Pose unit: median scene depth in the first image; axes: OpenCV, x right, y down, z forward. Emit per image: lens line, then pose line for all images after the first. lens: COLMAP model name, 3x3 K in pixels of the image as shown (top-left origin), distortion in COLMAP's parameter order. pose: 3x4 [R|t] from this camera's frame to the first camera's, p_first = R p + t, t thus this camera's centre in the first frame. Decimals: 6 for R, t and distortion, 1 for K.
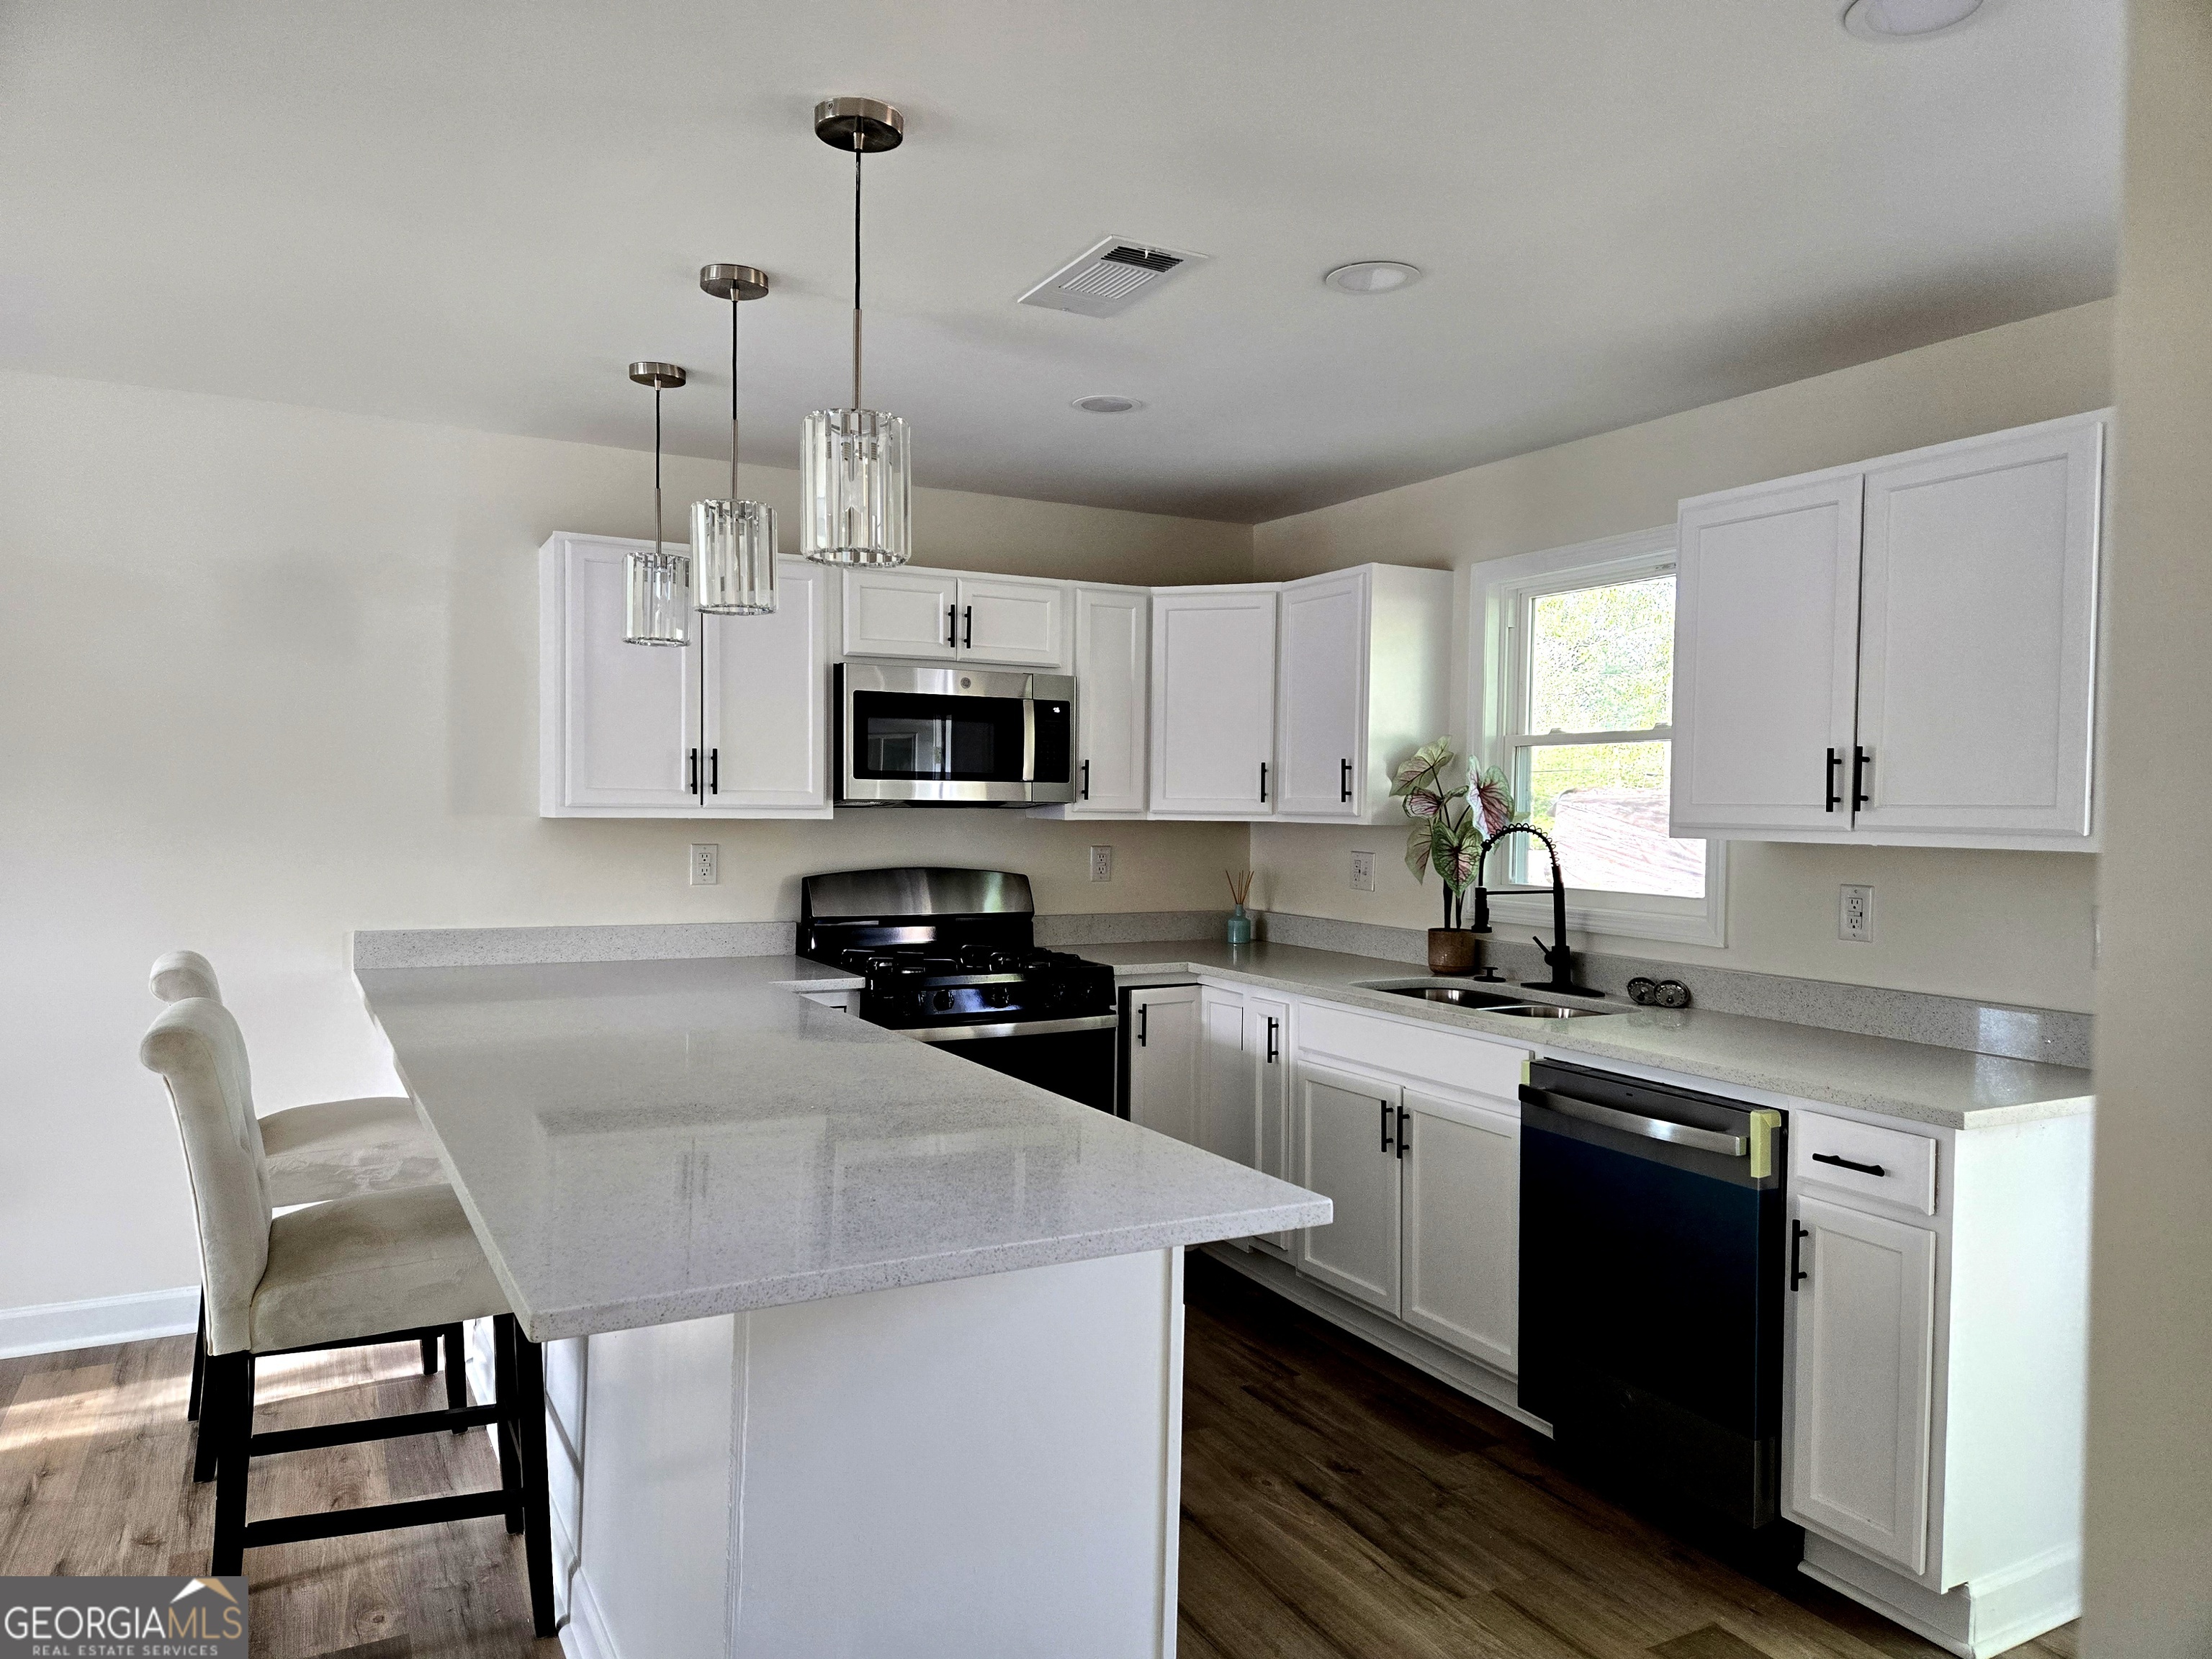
lens RADIAL K [[1493.0, 0, 1101.7], [0, 1493.0, 837.6], [0, 0, 1]] dist [0.068853, -0.058153]
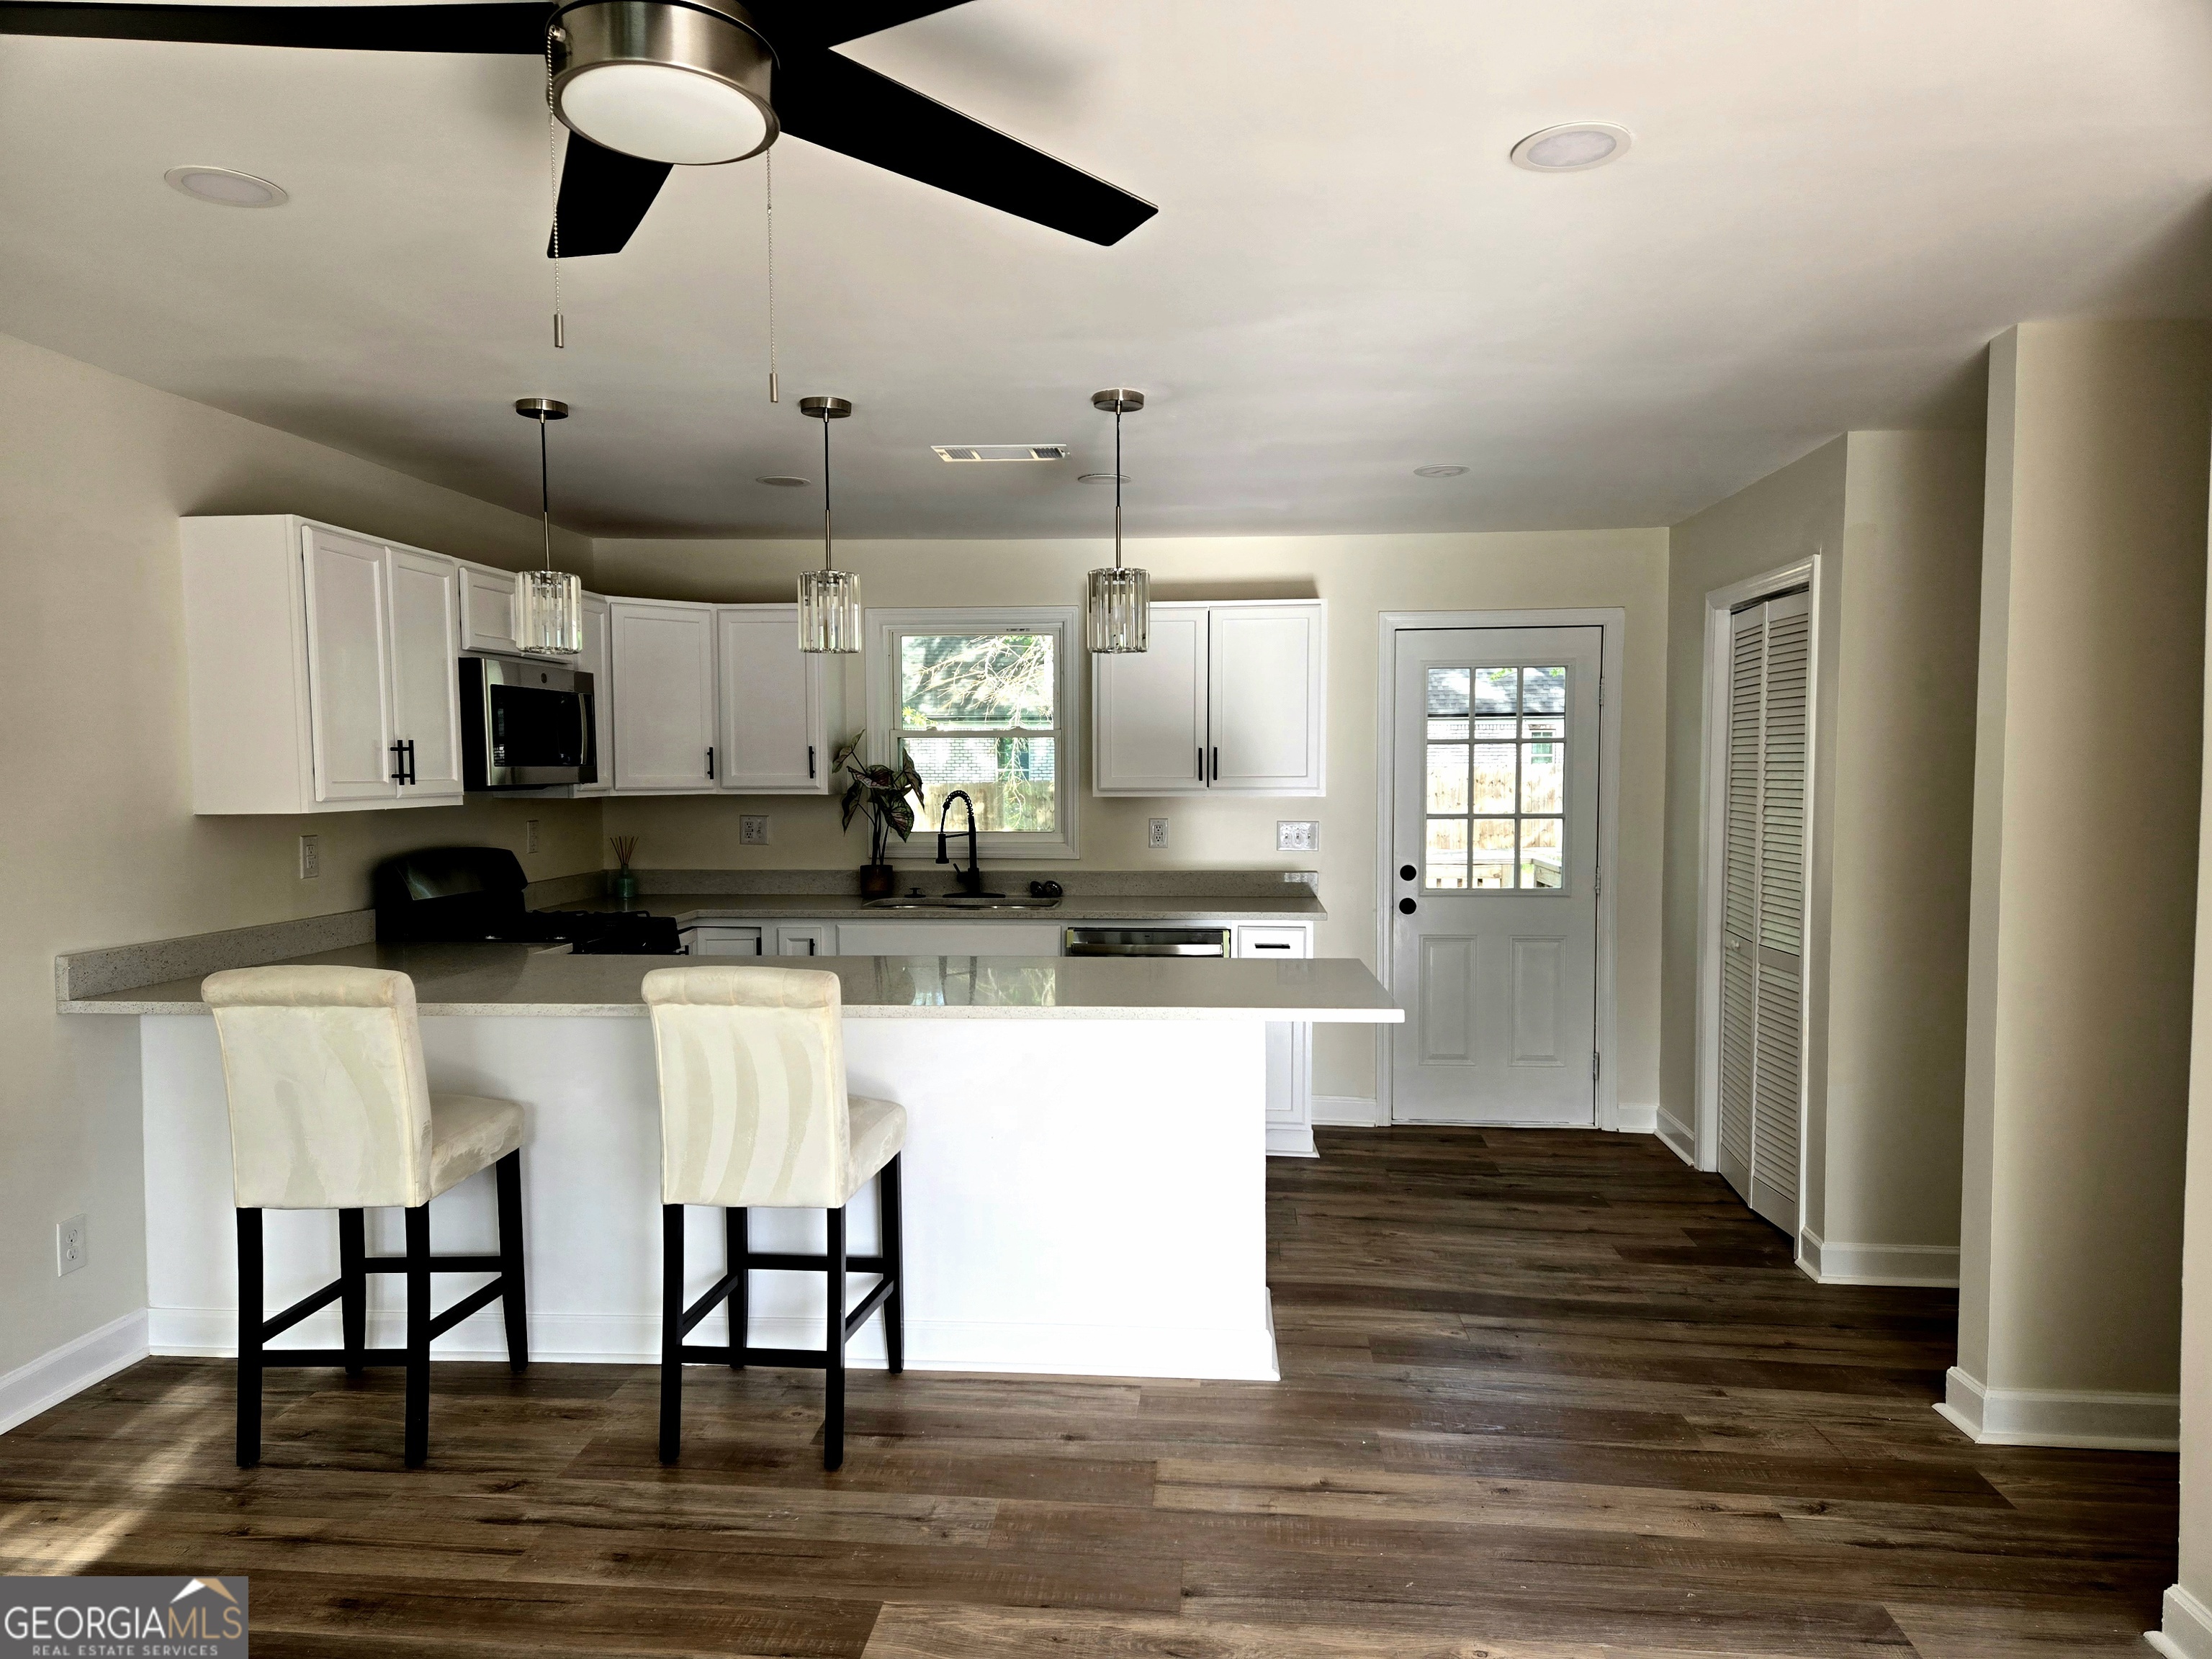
lens RADIAL K [[1493.0, 0, 1107.5], [0, 1493.0, 834.4], [0, 0, 1]] dist [0.068853, -0.058153]
pose [[0.557270, -0.053741, 0.828590, -0.855408], [0.028738, 0.998554, 0.045437, -0.028198], [-0.829834, -0.001509, 0.558009, 0.025056]]
